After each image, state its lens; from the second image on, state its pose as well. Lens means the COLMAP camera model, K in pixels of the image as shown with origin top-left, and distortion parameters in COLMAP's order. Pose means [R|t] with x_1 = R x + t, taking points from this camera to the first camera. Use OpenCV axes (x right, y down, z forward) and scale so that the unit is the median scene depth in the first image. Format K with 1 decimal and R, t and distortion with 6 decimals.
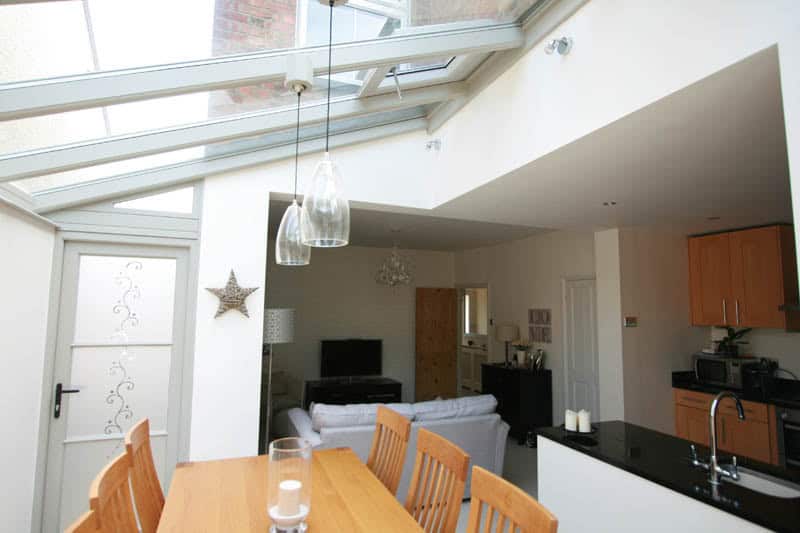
lens RADIAL K [[442.7, 0, 400.0], [0, 442.7, 266.5], [0, 0, 1]] dist [0.003397, 0.000800]
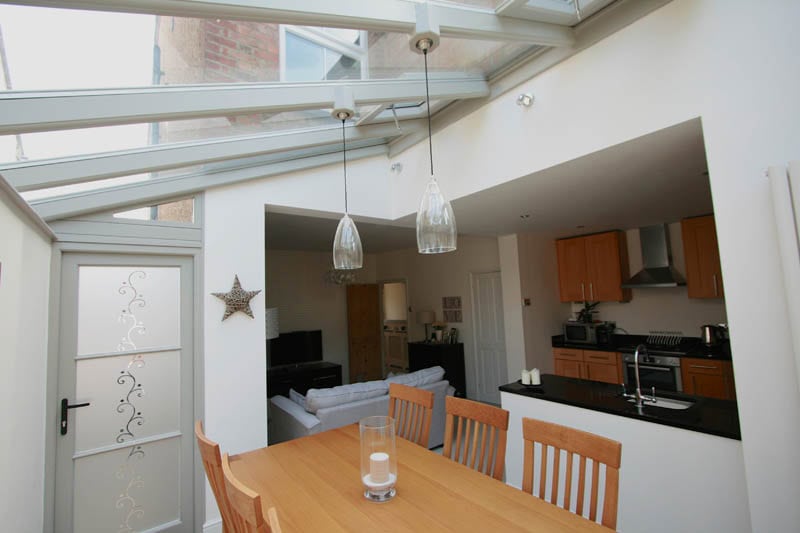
lens RADIAL K [[366.1, 0, 400.0], [0, 366.1, 266.5], [0, 0, 1]] dist [-0.001547, -0.000350]
pose [[0.961924, -0.031372, 0.271511, -0.232118], [0.030734, 0.999506, 0.006602, -0.007476], [-0.271583, 0.001994, 0.962413, 0.026371]]
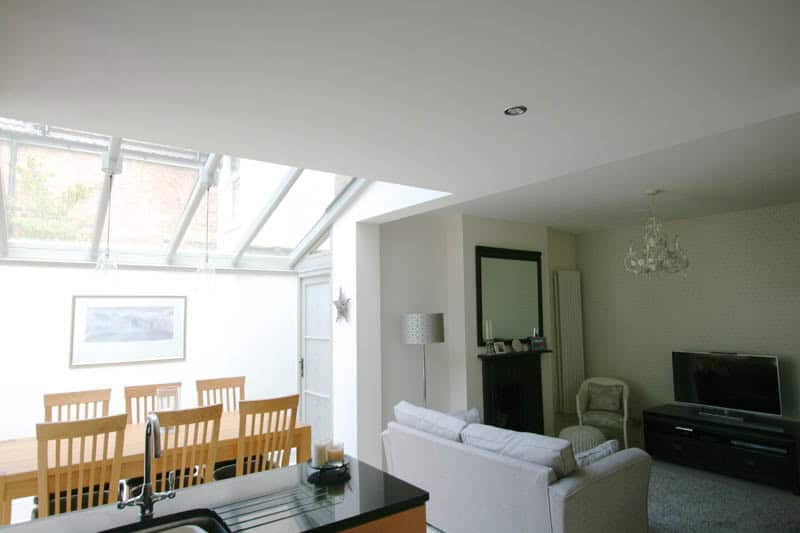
lens RADIAL K [[490.4, 0, 421.2], [0, 490.4, 267.4], [0, 0, 1]] dist [0.000050, -0.000165]
pose [[0.275410, -0.103255, -0.955765, 1.124460], [0.110647, 0.991012, -0.075179, 0.088225], [0.954938, -0.085048, 0.284360, 0.799863]]
